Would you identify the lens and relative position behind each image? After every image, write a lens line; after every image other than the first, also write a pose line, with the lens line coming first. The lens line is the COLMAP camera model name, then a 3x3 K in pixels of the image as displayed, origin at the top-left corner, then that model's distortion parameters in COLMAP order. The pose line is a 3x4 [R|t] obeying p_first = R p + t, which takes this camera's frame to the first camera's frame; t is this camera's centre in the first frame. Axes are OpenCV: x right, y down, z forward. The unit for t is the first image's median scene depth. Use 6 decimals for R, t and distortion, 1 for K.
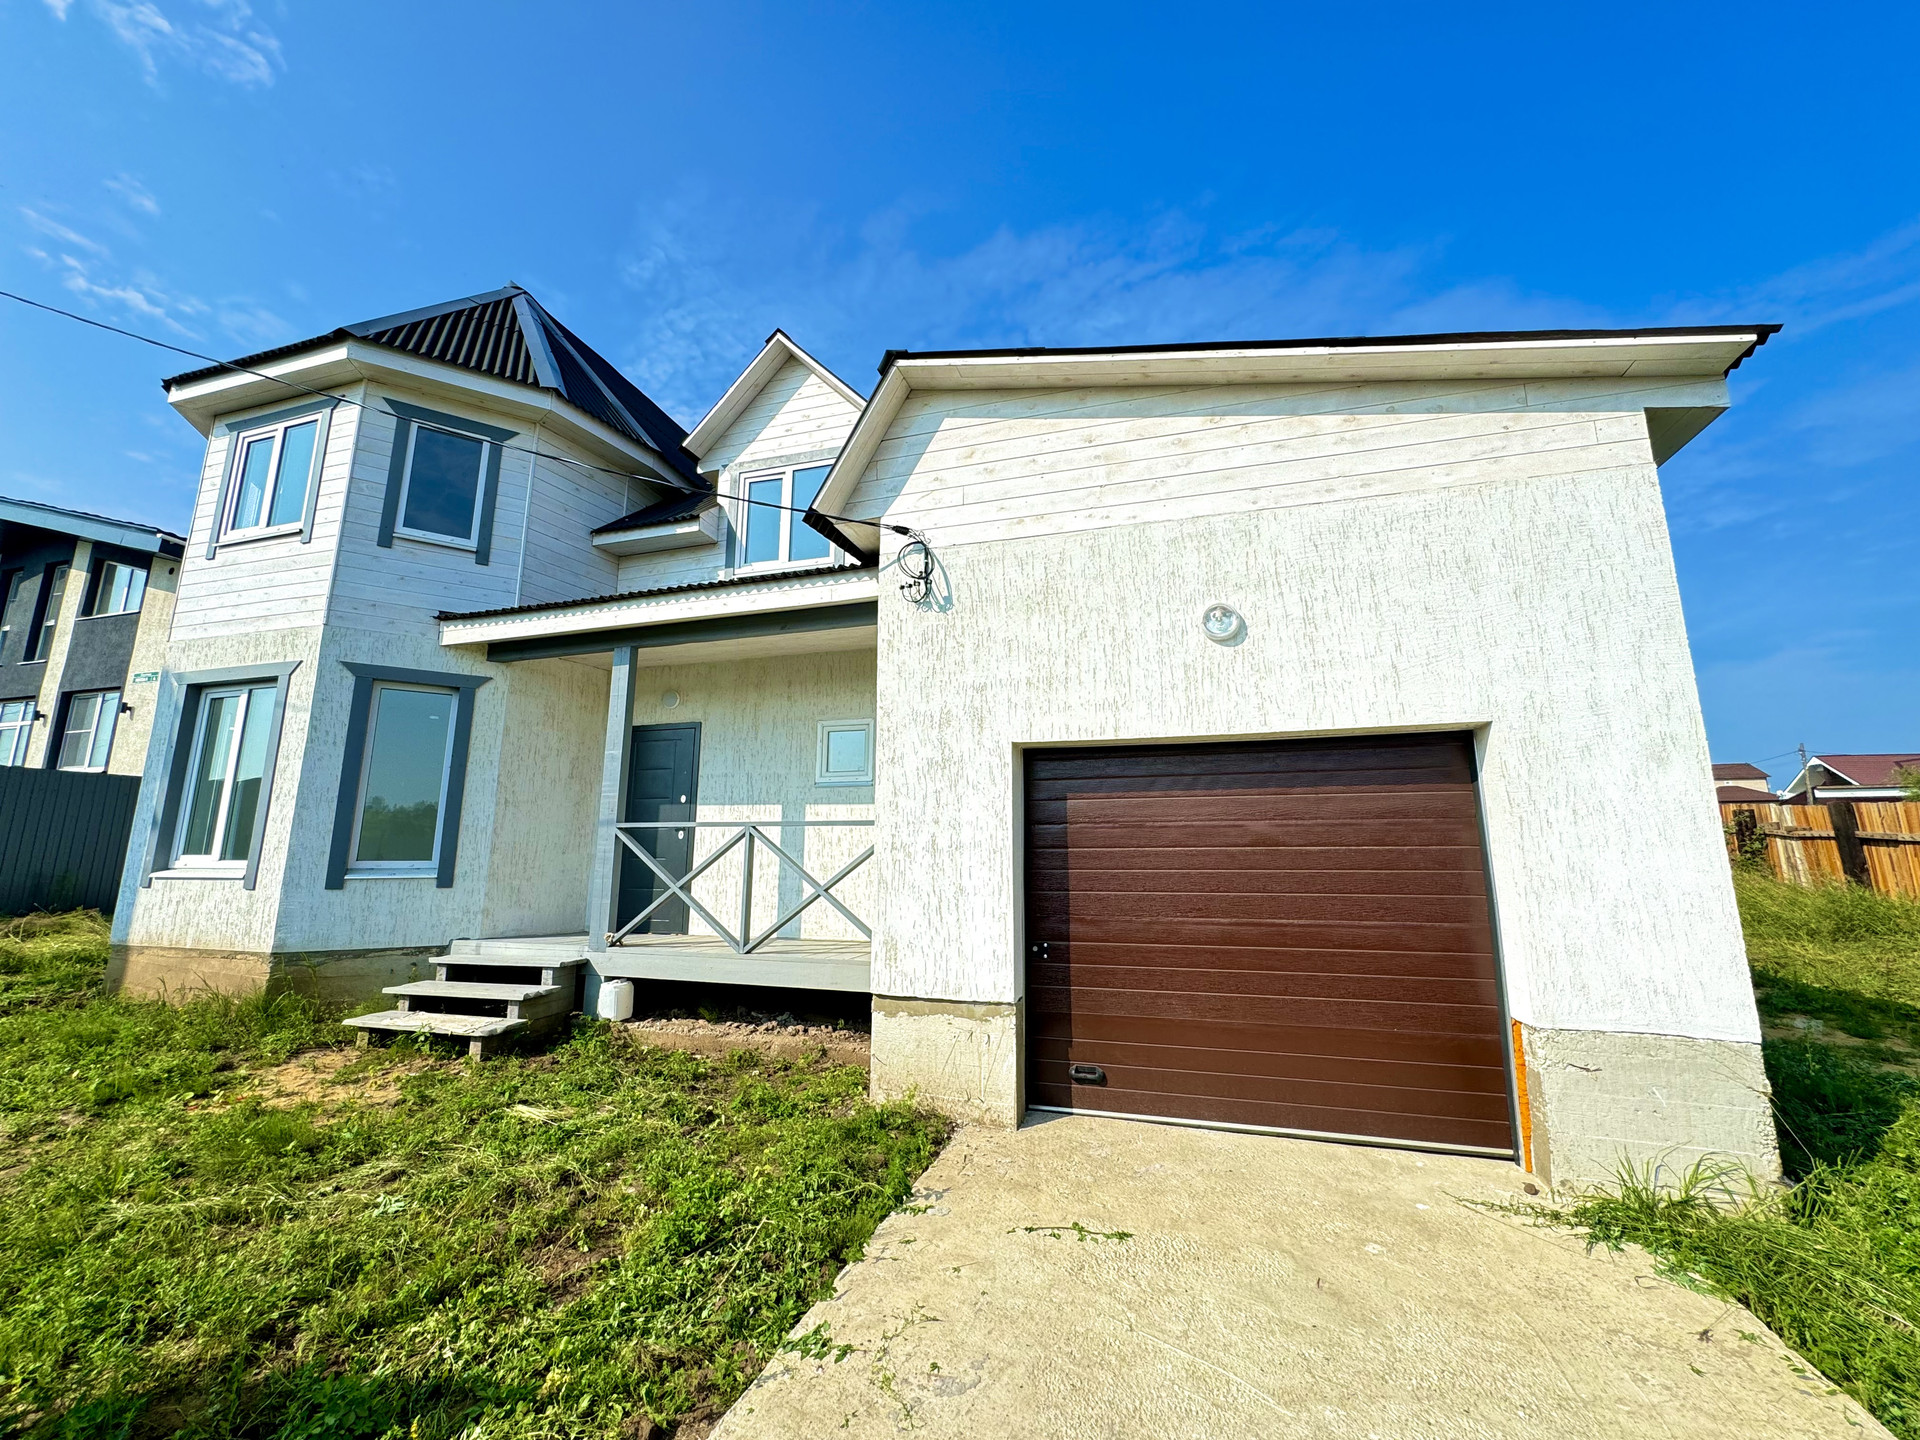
lens RADIAL K [[766.2, 0, 959.1], [0, 766.2, 719.6], [0, 0, 1]] dist [-0.001979, -0.000017]
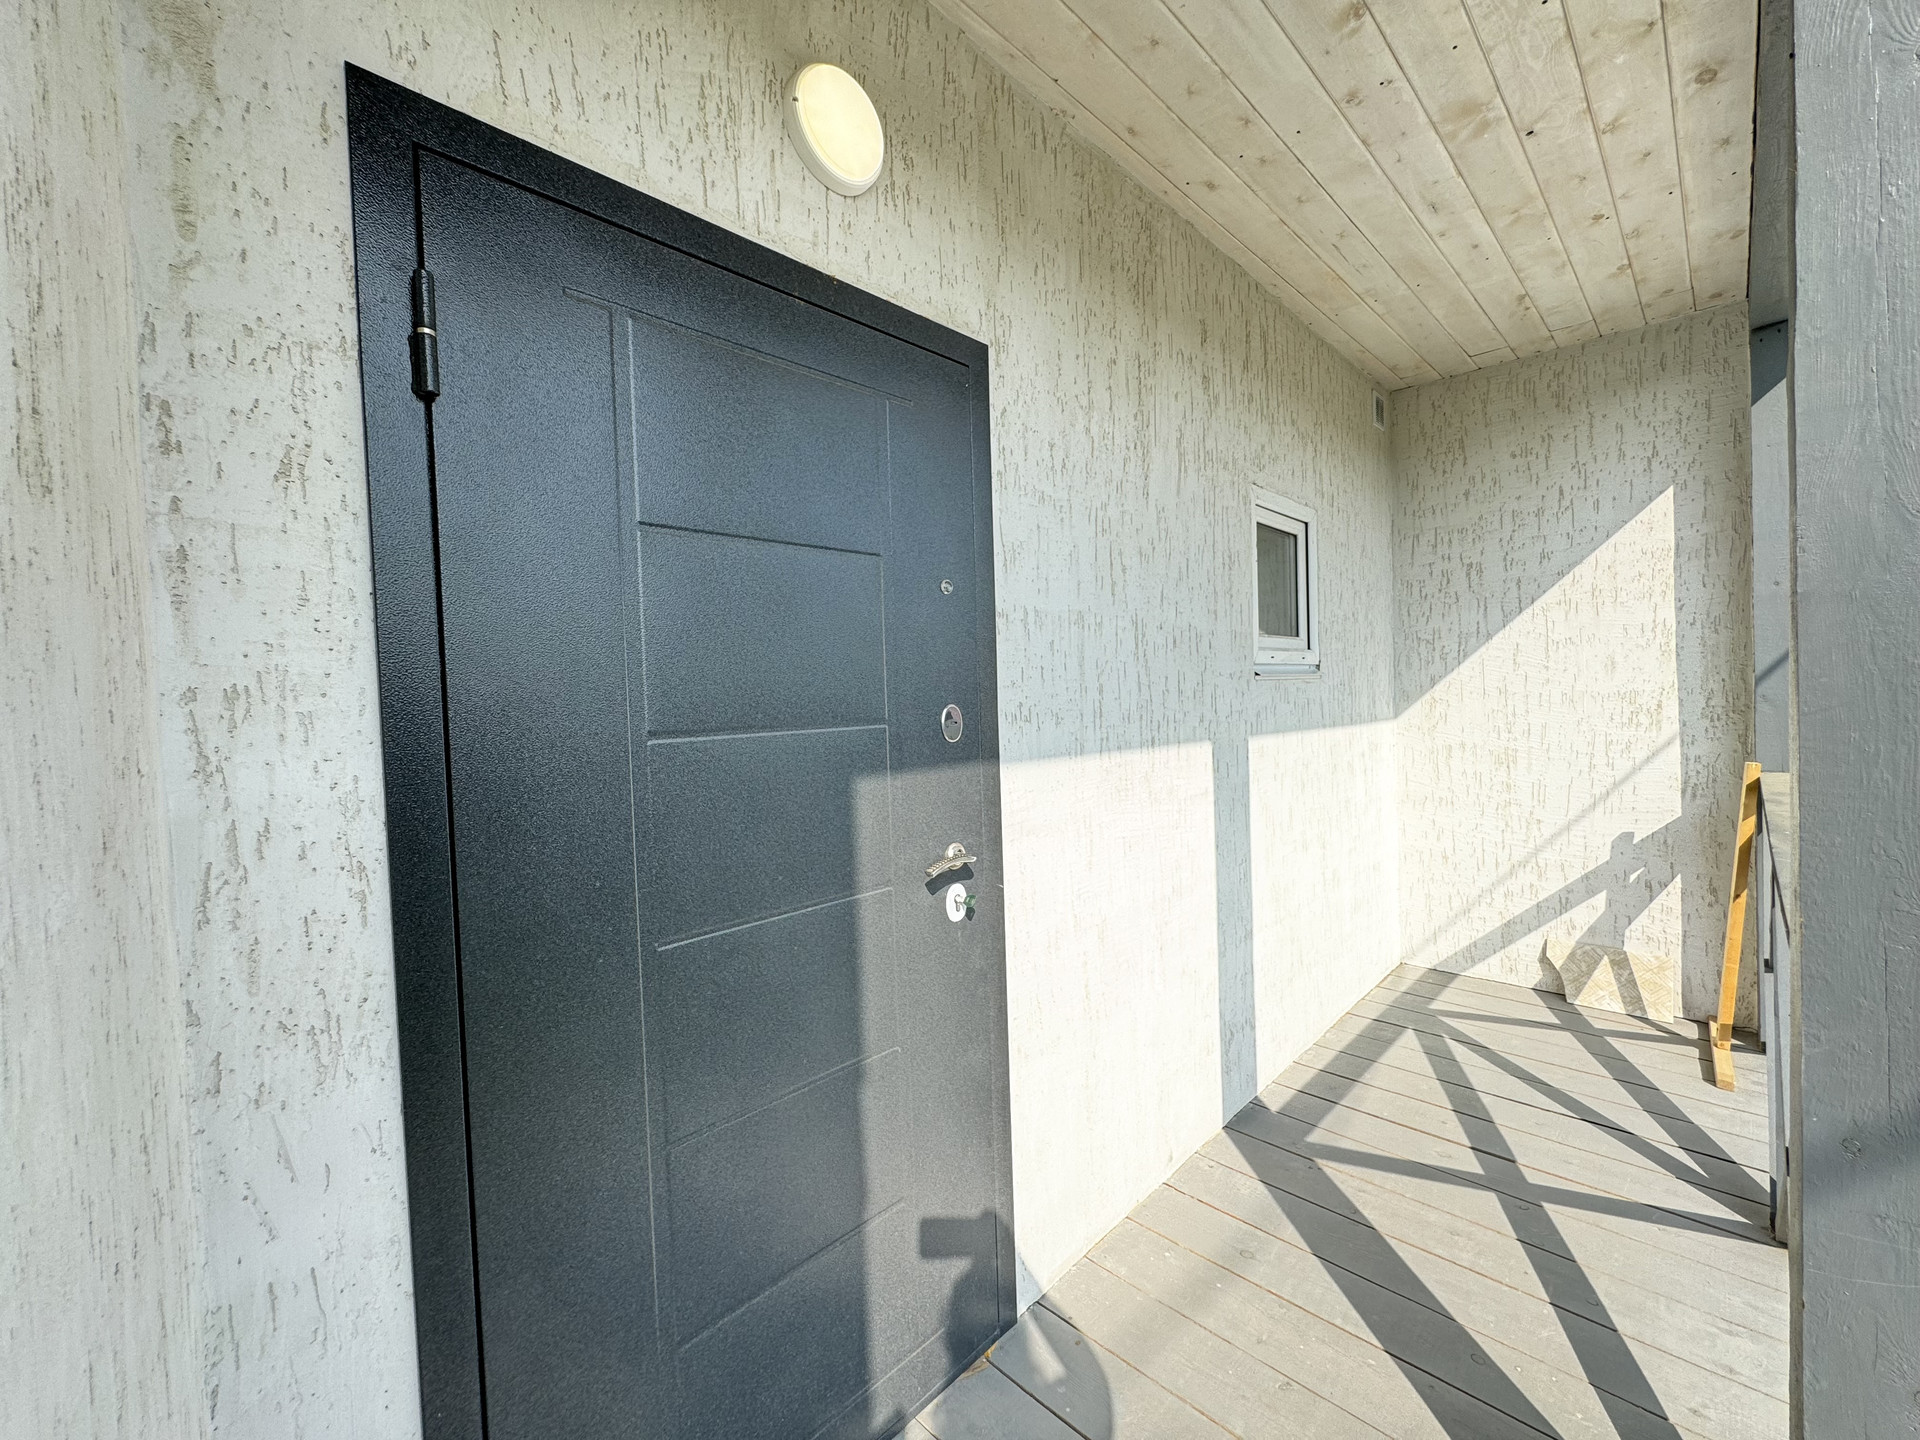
lens RADIAL K [[769.1, 0, 960.0], [0, 769.1, 720.0], [0, 0, 1]] dist [-0.002006, 0.000145]
pose [[0.461303, -0.046940, 0.886000, -0.611523], [-0.124436, 0.985307, 0.116989, 0.090799], [-0.878473, -0.164218, 0.448684, 1.041275]]
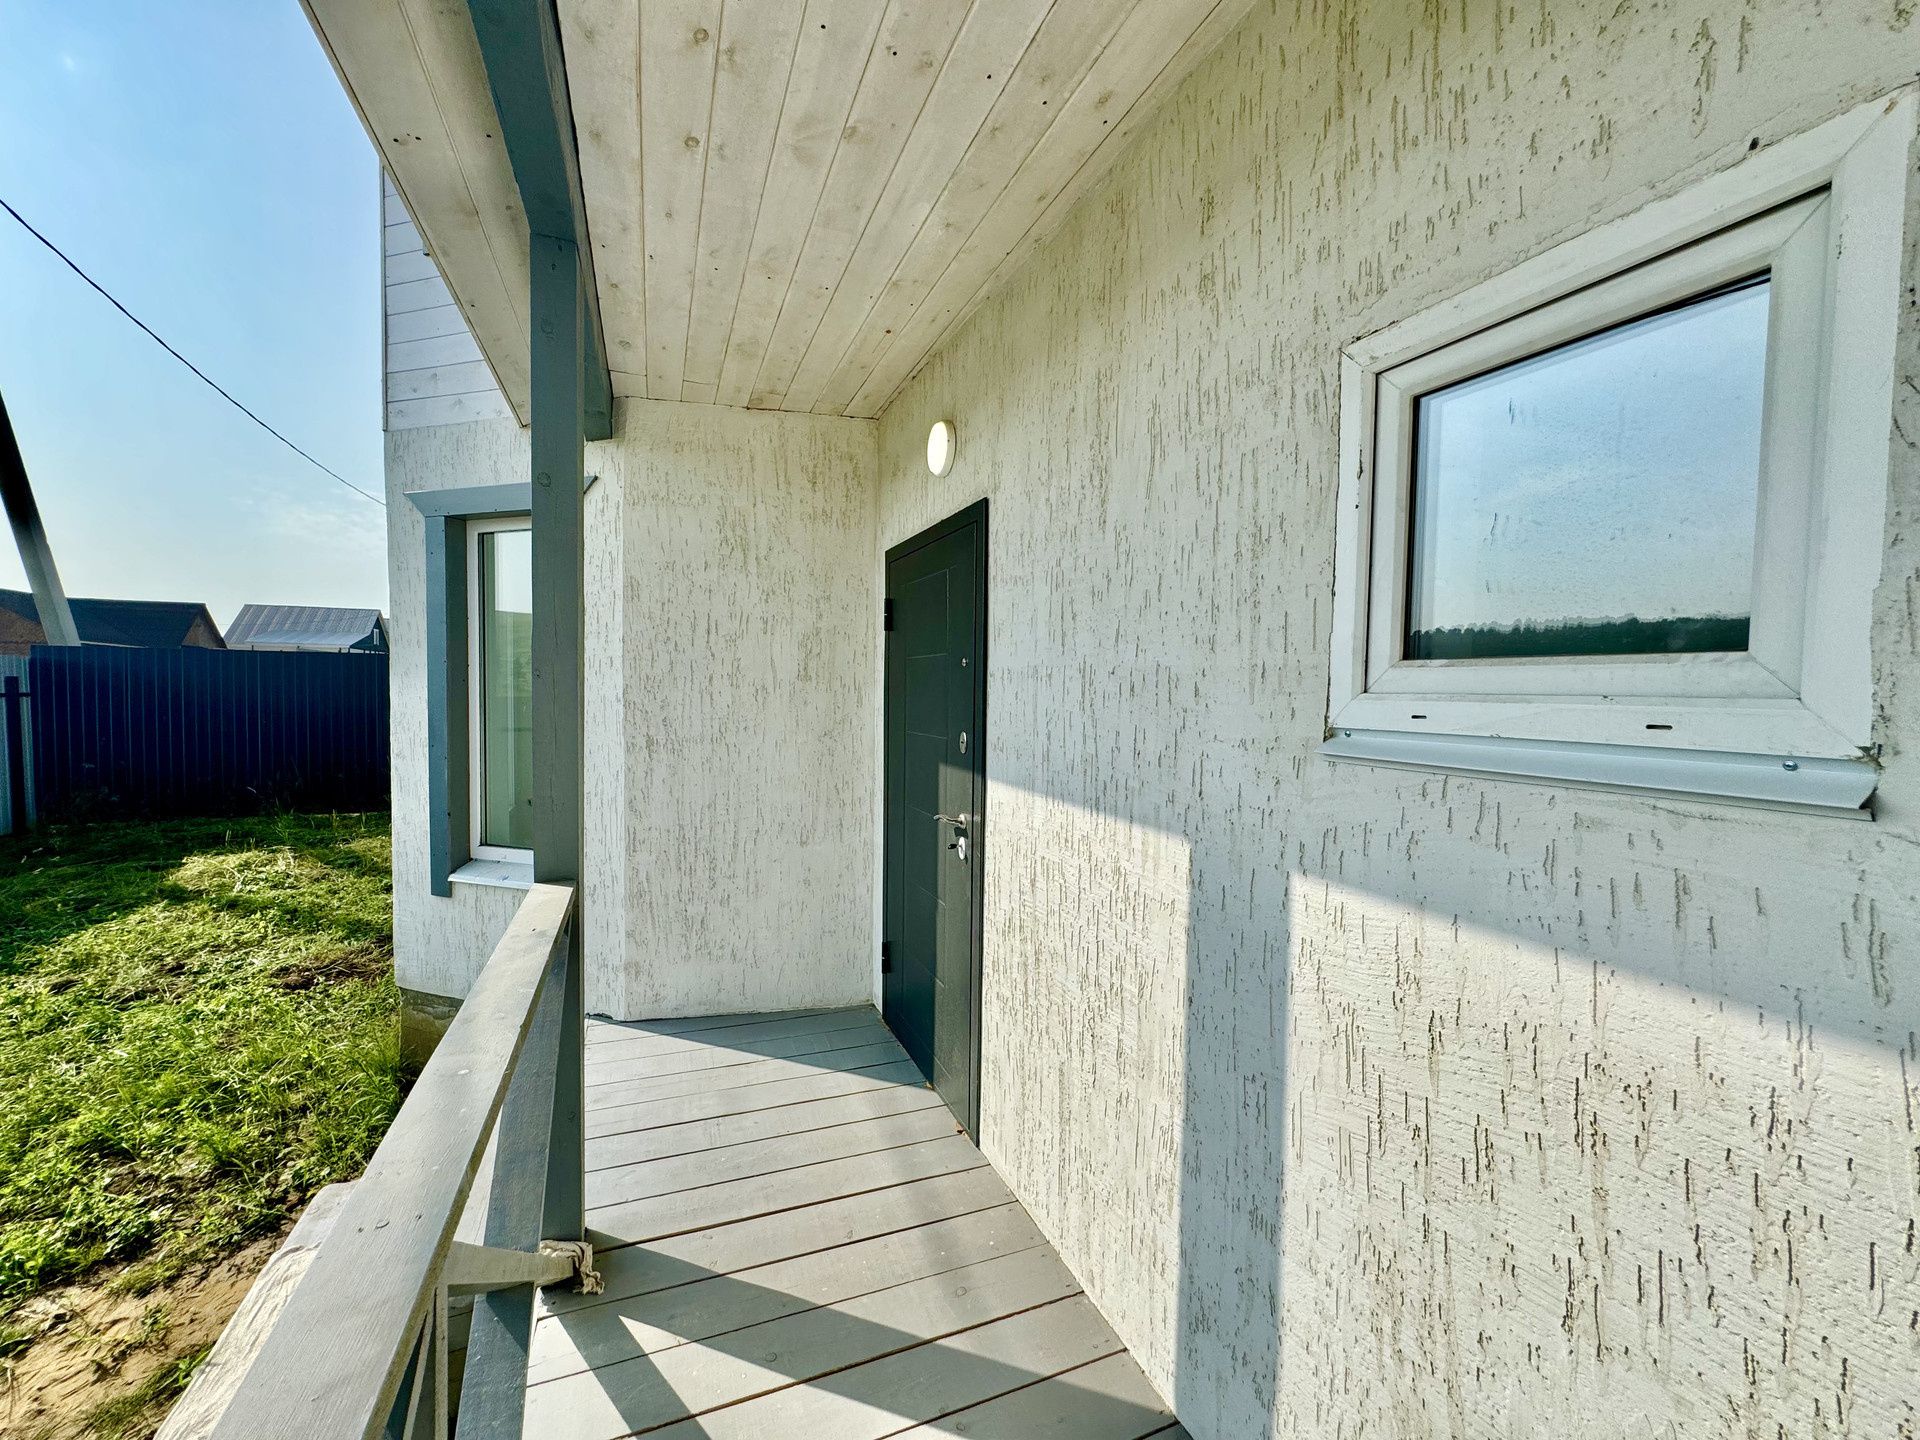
lens RADIAL K [[766.2, 0, 959.1], [0, 766.2, 719.6], [0, 0, 1]] dist [-0.001979, -0.000017]
pose [[0.640682, 0.037643, -0.766883, -0.121104], [0.125857, 0.980139, 0.153257, 0.048557], [0.757421, -0.194707, 0.623220, 0.907848]]
